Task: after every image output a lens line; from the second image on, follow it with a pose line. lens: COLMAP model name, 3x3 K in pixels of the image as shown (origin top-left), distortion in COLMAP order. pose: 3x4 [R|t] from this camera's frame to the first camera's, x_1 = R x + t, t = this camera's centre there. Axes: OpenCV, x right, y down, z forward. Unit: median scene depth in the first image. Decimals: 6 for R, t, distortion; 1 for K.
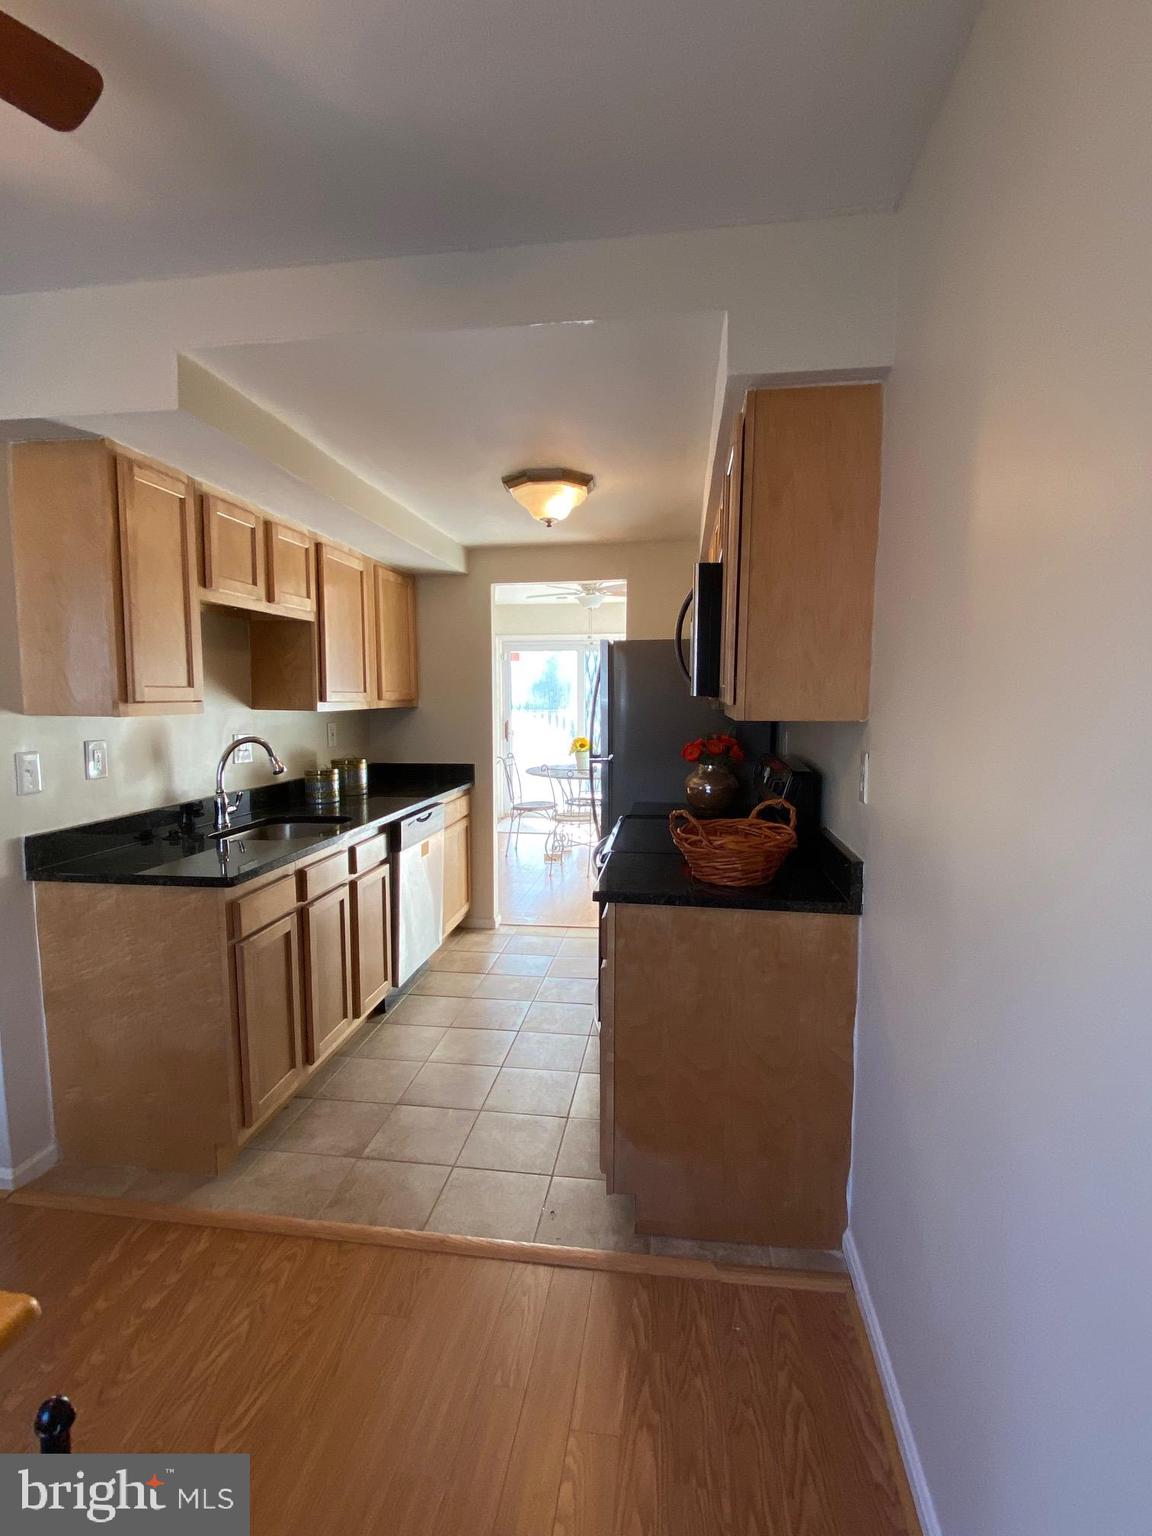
lens RADIAL K [[714.6, 0, 584.2], [0, 714.6, 765.5], [0, 0, 1]] dist [0.001301, 0.000005]
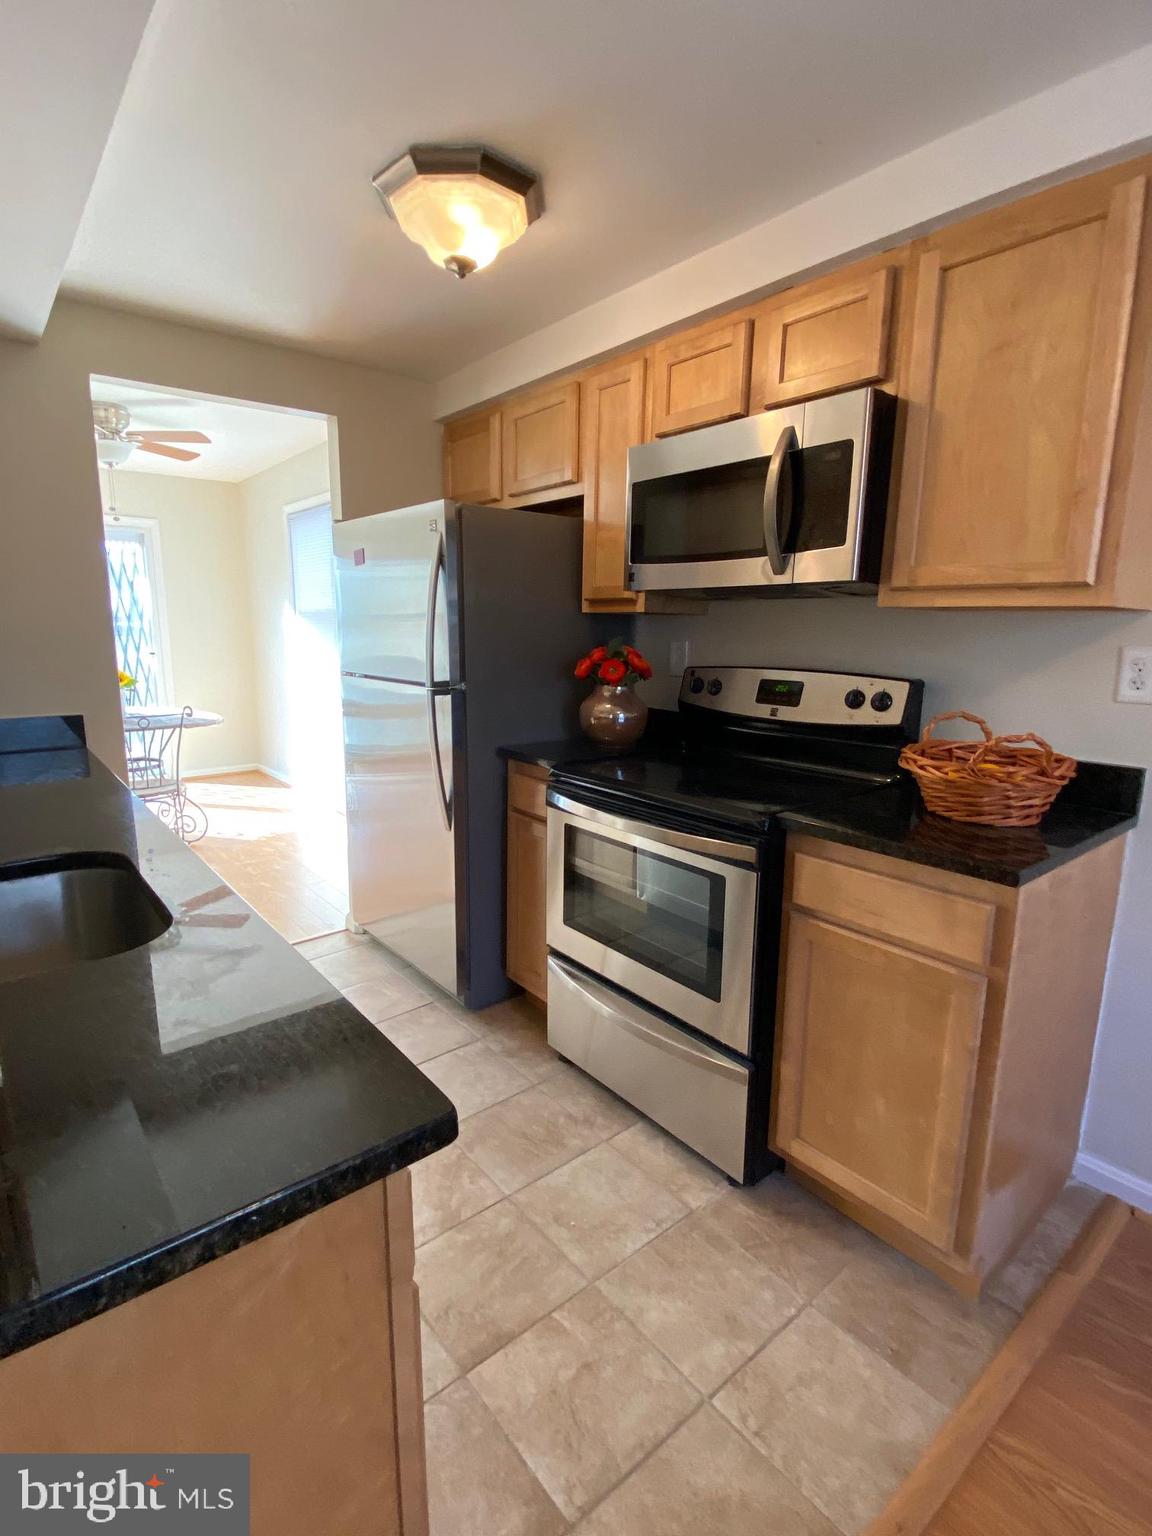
lens RADIAL K [[733.8, 0, 573.8], [0, 733.8, 762.0], [0, 0, 1]] dist [-0.012908, -0.000522]
pose [[0.684509, -0.130747, 0.717184, -0.304186], [0.061561, 0.990638, 0.121843, -0.012911], [-0.726401, -0.039252, 0.686150, 0.353610]]
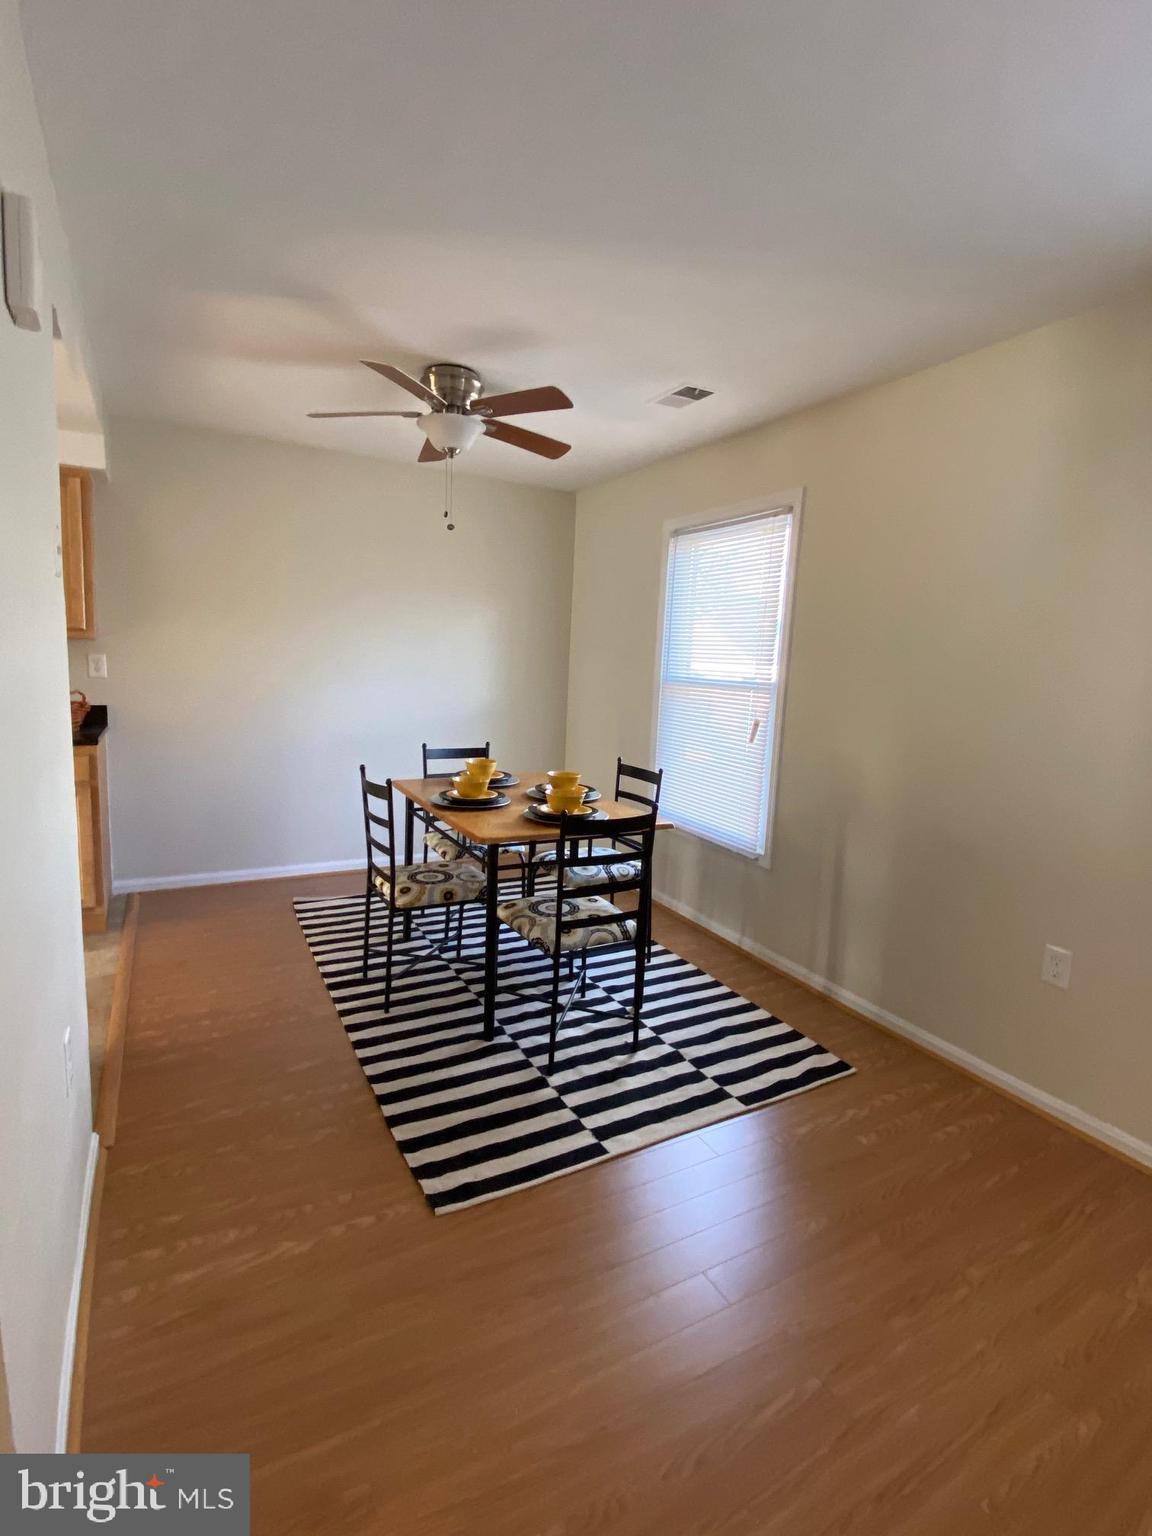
lens RADIAL K [[733.8, 0, 573.8], [0, 733.8, 762.0], [0, 0, 1]] dist [-0.012908, -0.000522]
pose [[-0.603539, -0.141172, 0.784736, -0.876339], [0.028412, 0.979768, 0.198109, -0.038338], [-0.796827, 0.141862, -0.587317, 0.471993]]
